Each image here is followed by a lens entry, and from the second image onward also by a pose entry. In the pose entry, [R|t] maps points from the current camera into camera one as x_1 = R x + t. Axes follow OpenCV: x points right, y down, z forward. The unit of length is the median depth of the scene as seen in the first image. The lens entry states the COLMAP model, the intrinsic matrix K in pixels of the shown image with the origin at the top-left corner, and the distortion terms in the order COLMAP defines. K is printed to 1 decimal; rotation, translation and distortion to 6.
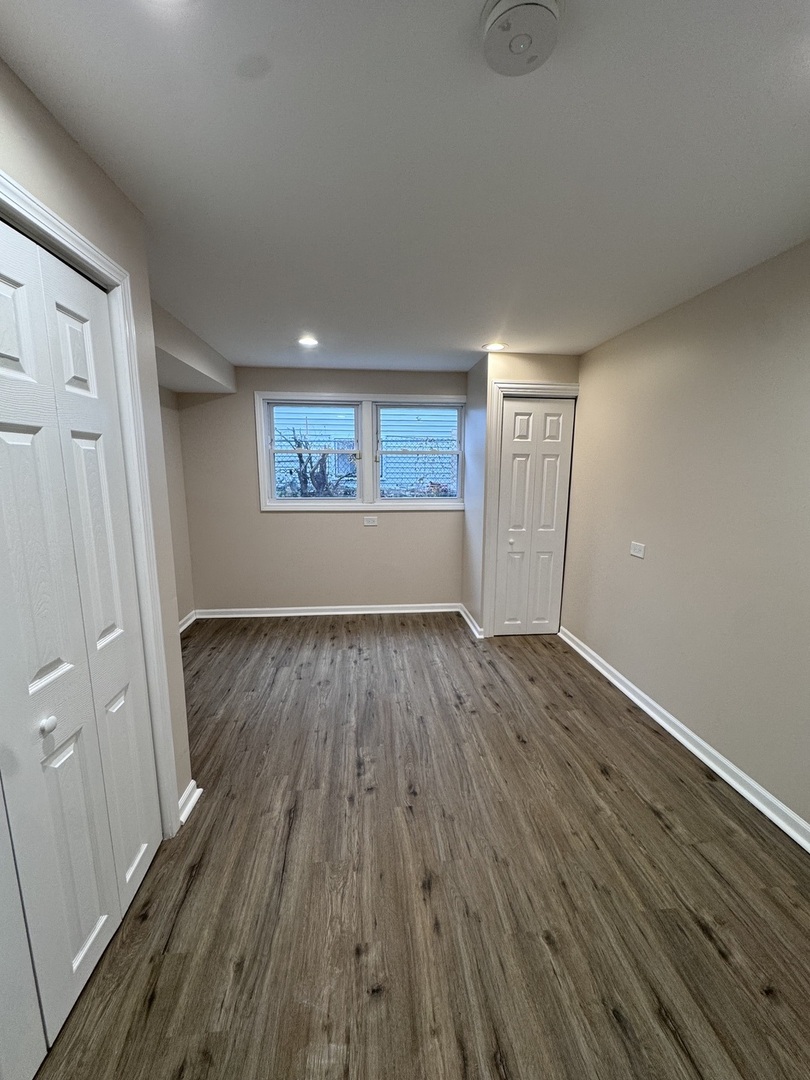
lens RADIAL K [[430.9, 0, 405.0], [0, 430.9, 540.0], [0, 0, 1]] dist [-0.004909, 0.000375]
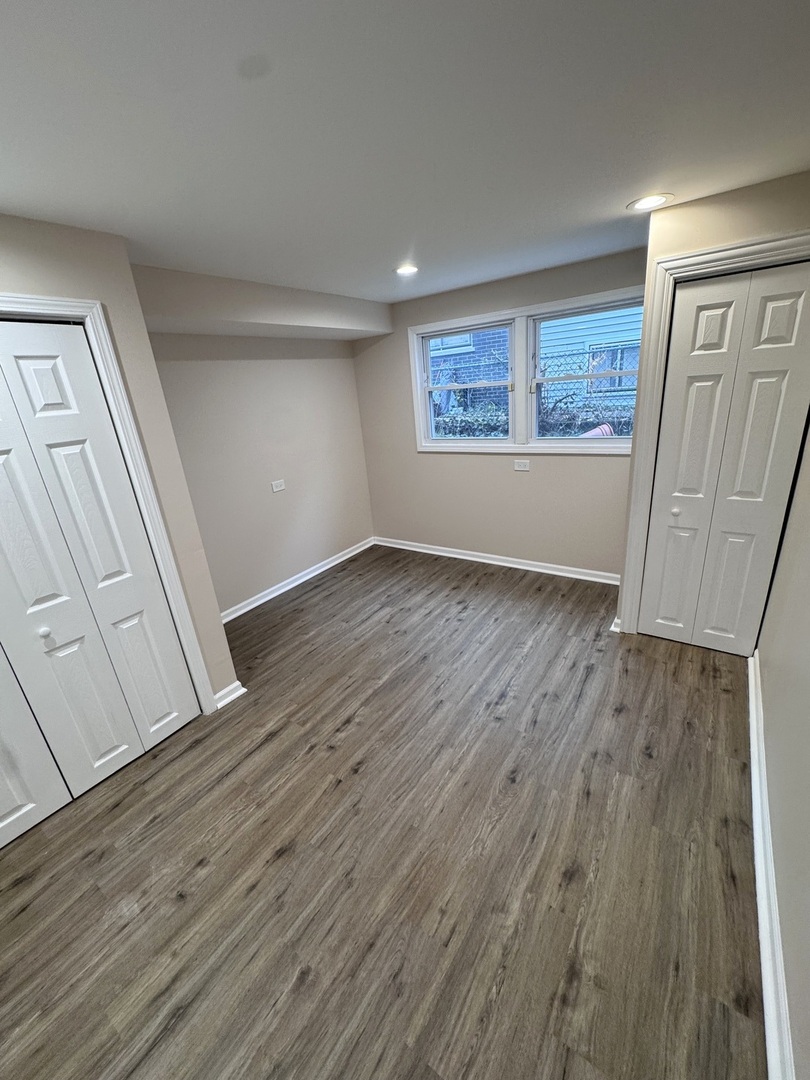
lens RADIAL K [[430.9, 0, 405.0], [0, 430.9, 540.0], [0, 0, 1]] dist [-0.004909, 0.000375]
pose [[0.757941, 0.153267, -0.634063, 0.573115], [-0.020123, 0.977037, 0.212116, -0.139690], [0.652013, -0.148012, 0.743620, 0.340764]]
